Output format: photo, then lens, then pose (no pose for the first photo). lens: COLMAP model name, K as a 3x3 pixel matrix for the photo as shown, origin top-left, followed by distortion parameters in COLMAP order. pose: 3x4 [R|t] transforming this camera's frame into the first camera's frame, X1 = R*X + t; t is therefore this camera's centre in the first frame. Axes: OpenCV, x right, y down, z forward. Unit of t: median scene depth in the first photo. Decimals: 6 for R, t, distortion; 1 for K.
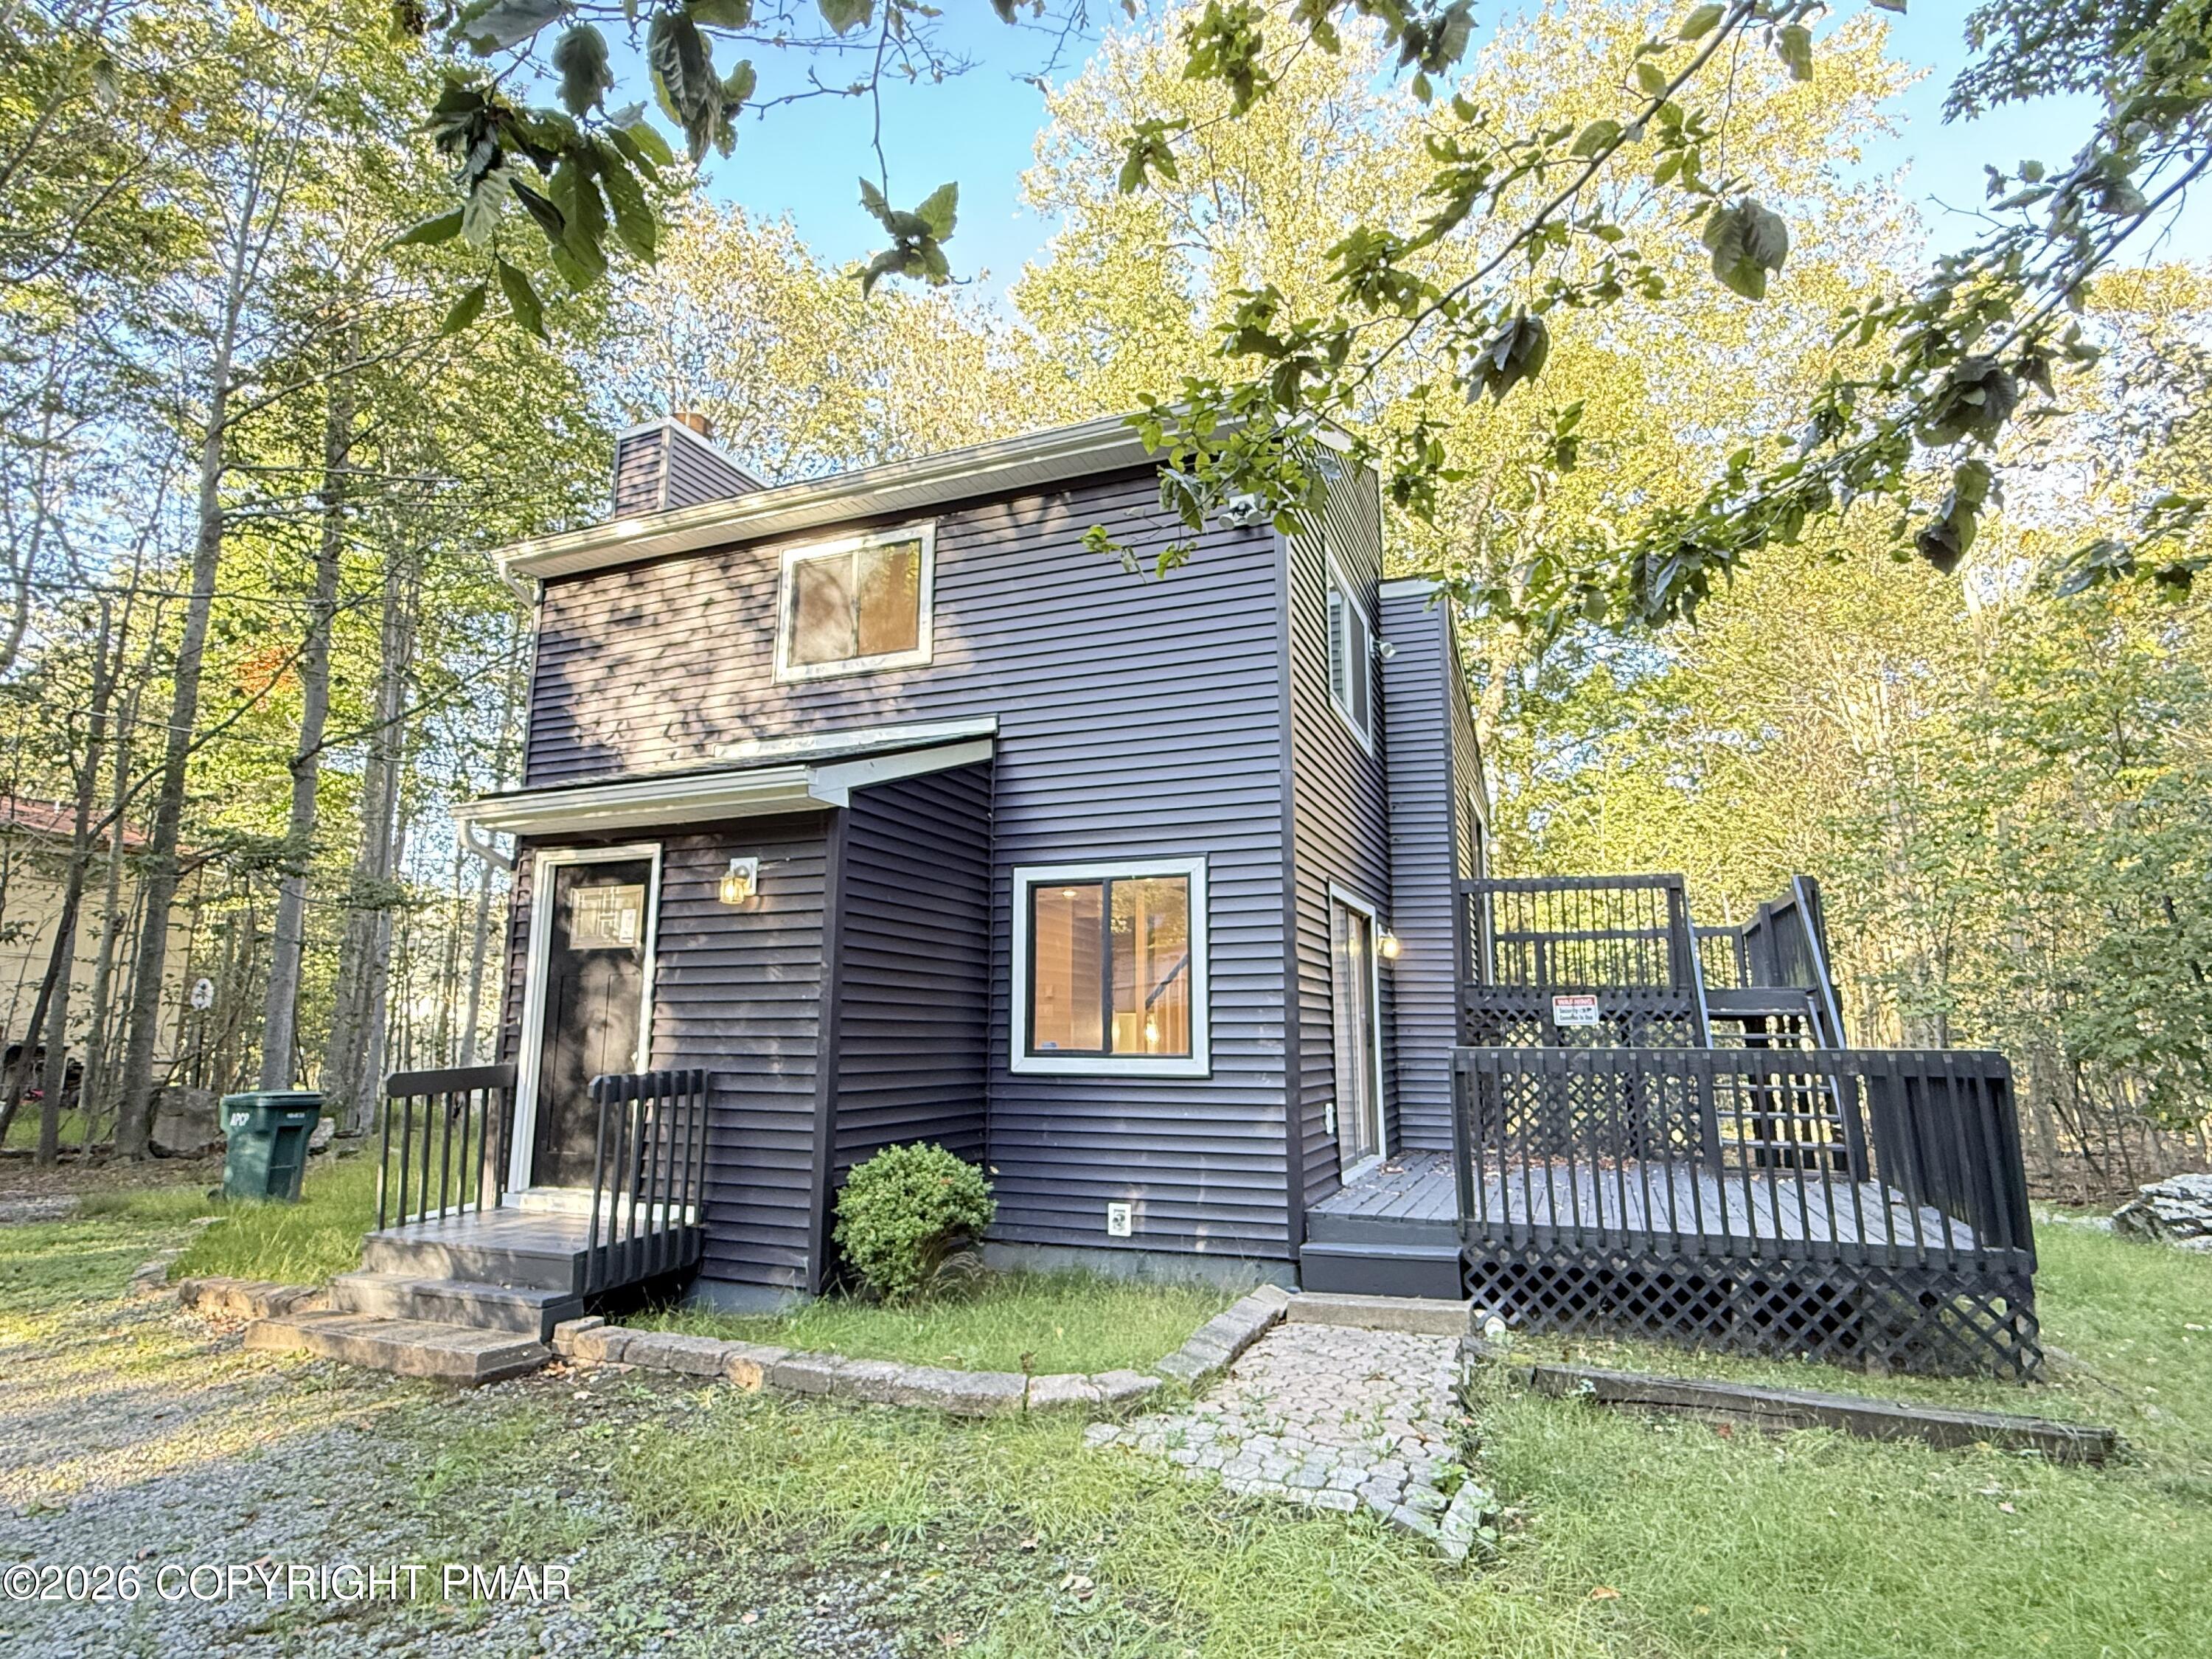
lens RADIAL K [[1170.9, 0, 1101.6], [0, 1170.9, 818.6], [0, 0, 1]] dist [0.005354, -0.002753]
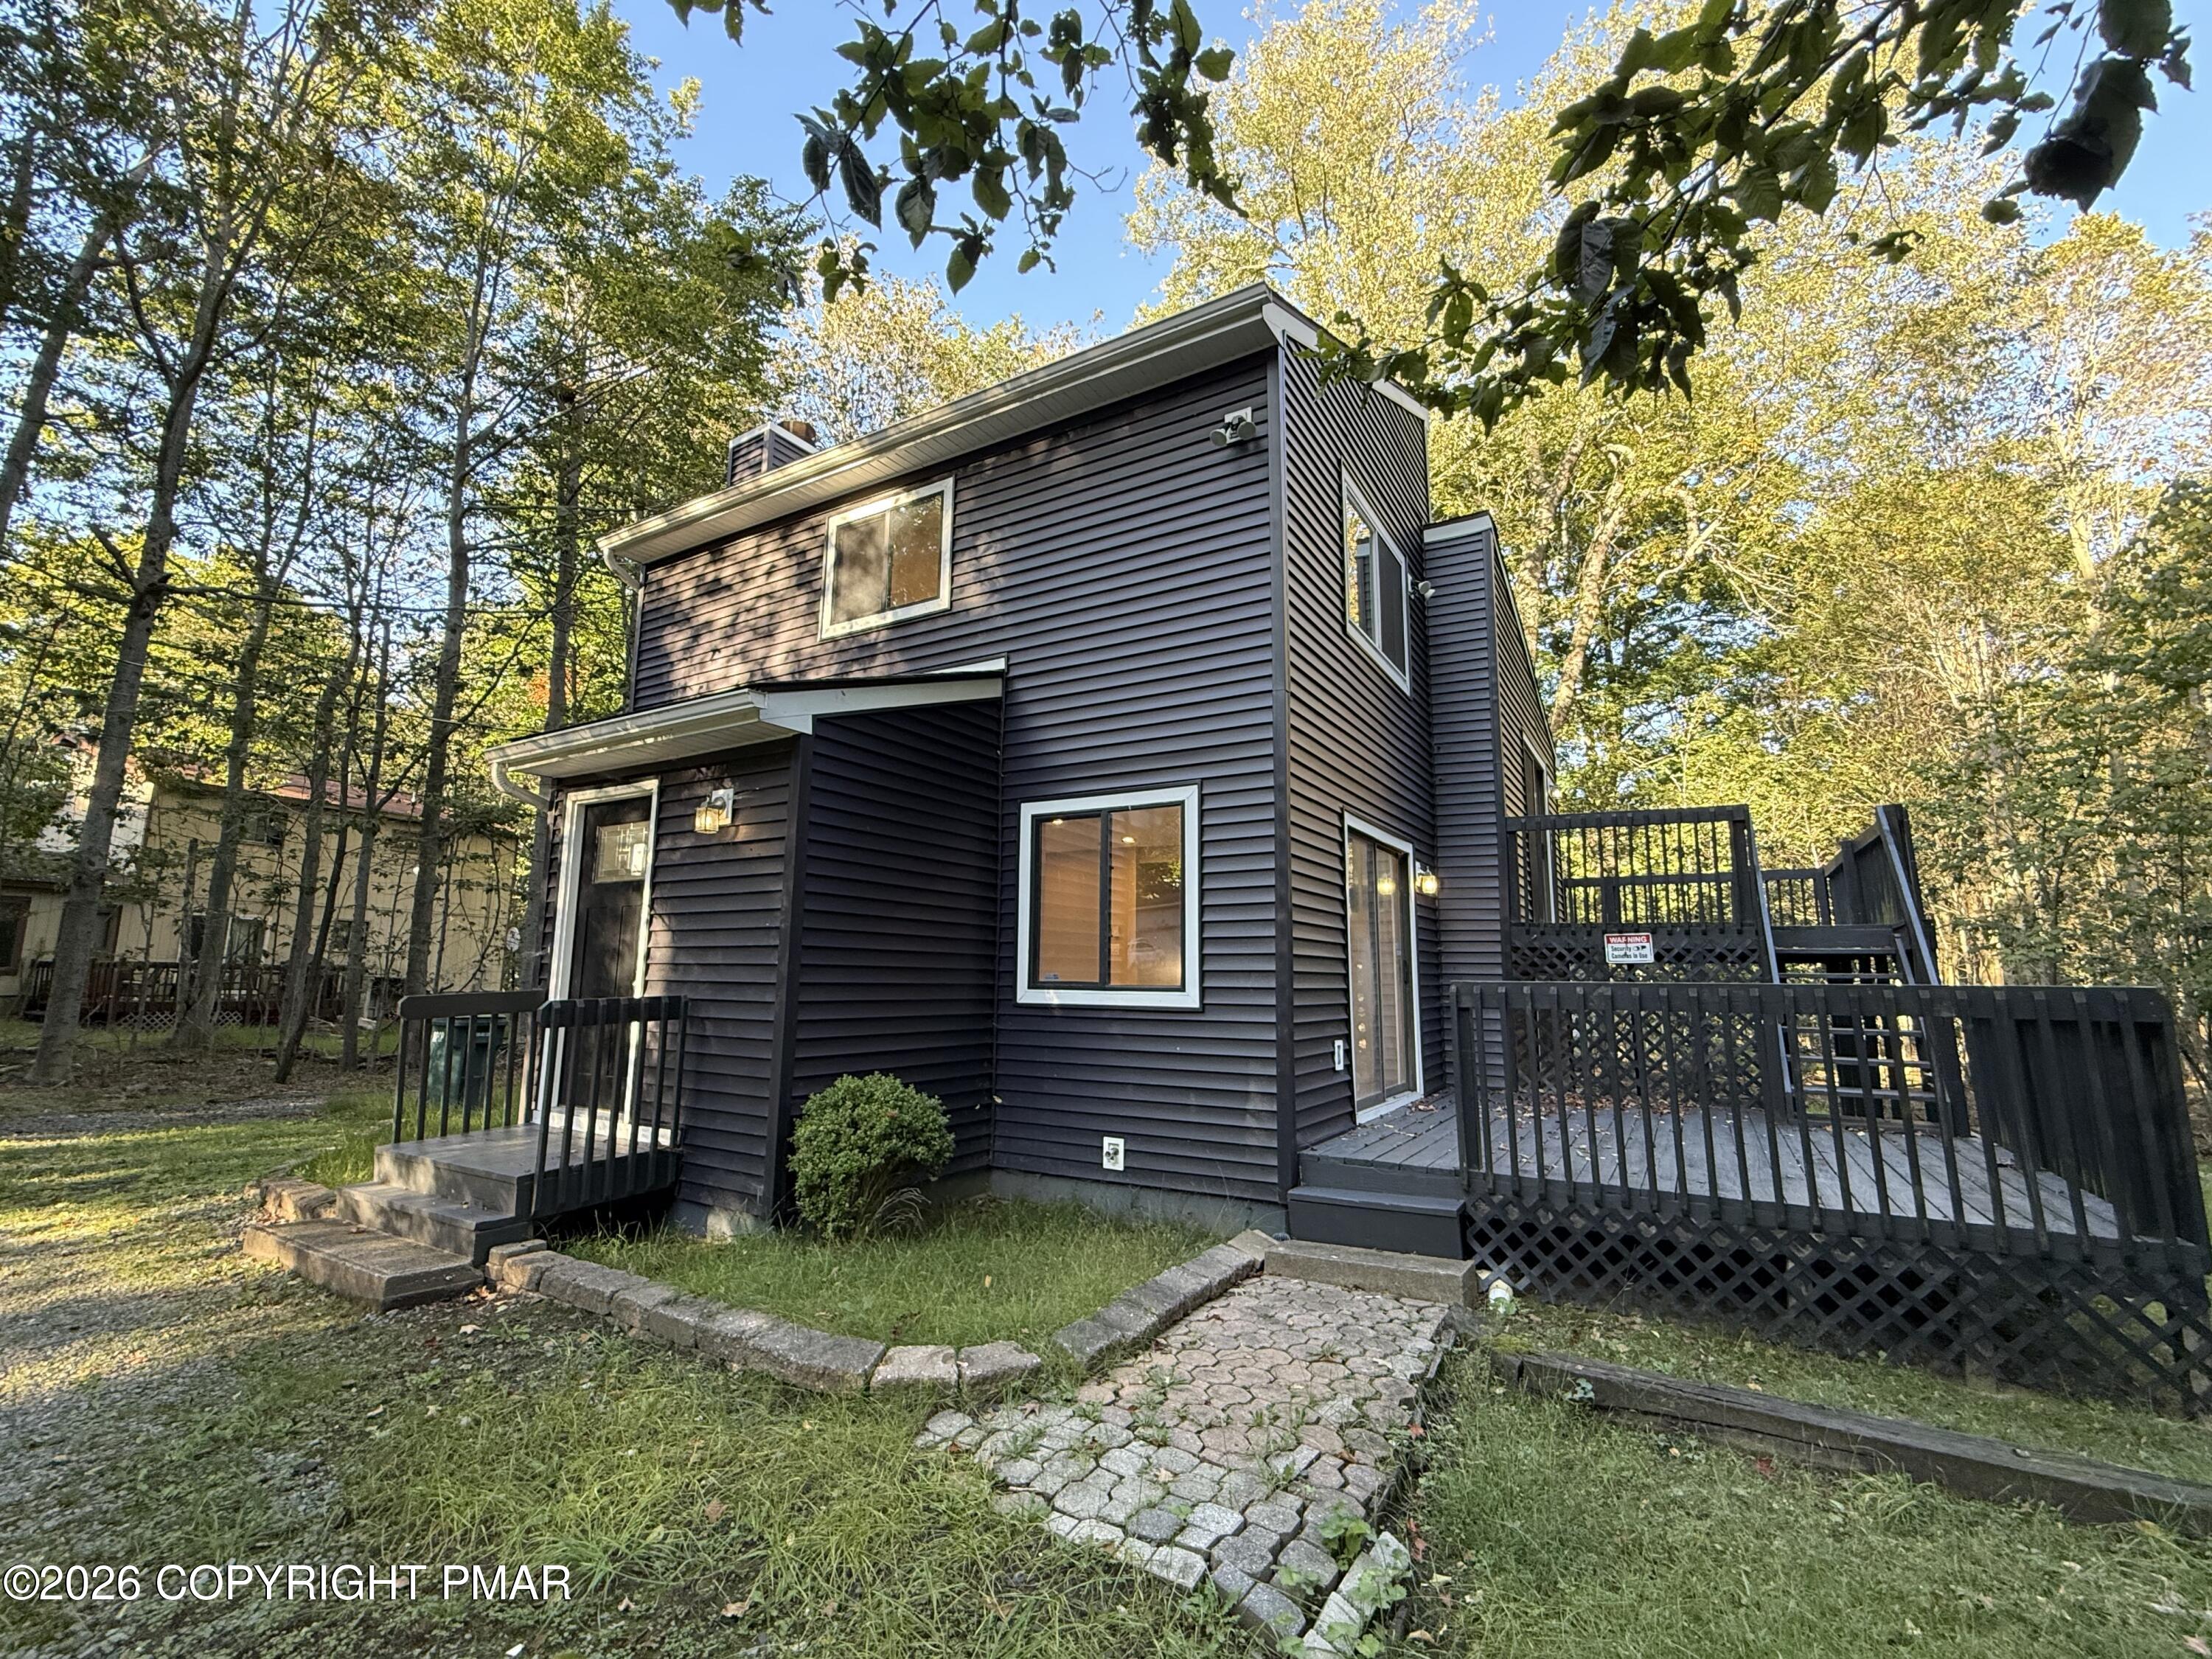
lens RADIAL K [[949.5, 0, 1118.2], [0, 949.5, 822.4], [0, 0, 1]] dist [0.002183, -0.000153]
pose [[0.988712, -0.016690, -0.148895, 0.144981], [0.019583, 0.999646, 0.017983, 0.051116], [0.148542, -0.020696, 0.988689, 0.222186]]
